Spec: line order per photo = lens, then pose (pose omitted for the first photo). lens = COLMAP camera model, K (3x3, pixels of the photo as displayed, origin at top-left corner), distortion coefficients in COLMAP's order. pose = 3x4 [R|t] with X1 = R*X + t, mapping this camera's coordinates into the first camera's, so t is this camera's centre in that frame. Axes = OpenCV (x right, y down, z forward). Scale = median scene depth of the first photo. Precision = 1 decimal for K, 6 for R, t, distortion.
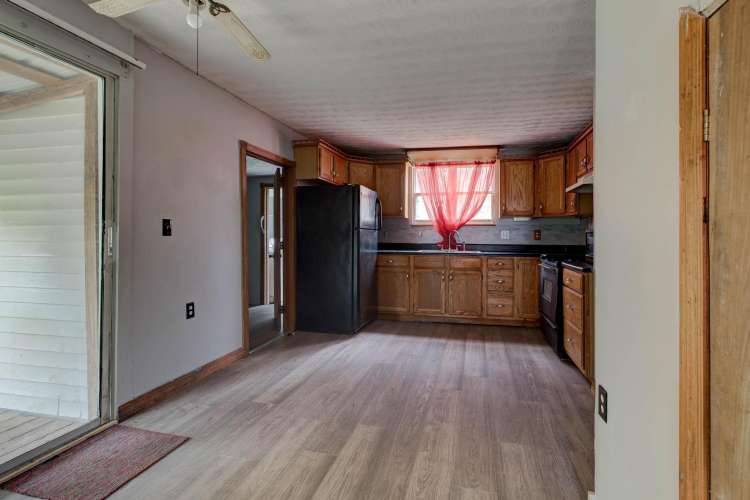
lens RADIAL K [[360.1, 0, 376.6], [0, 360.1, 234.4], [0, 0, 1]] dist [-0.000057, 0.000219]
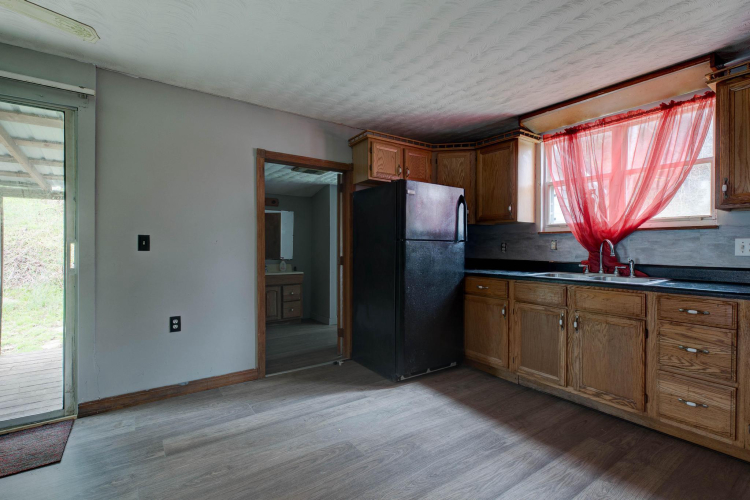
lens RADIAL K [[331.8, 0, 375.0], [0, 331.8, 250.0], [0, 0, 1]] dist [0.002215, 0.000181]
pose [[0.743104, 0.001306, -0.669175, 0.322105], [0.005148, 0.999957, 0.007668, -0.001136], [0.669157, -0.009143, 0.743065, 0.416378]]
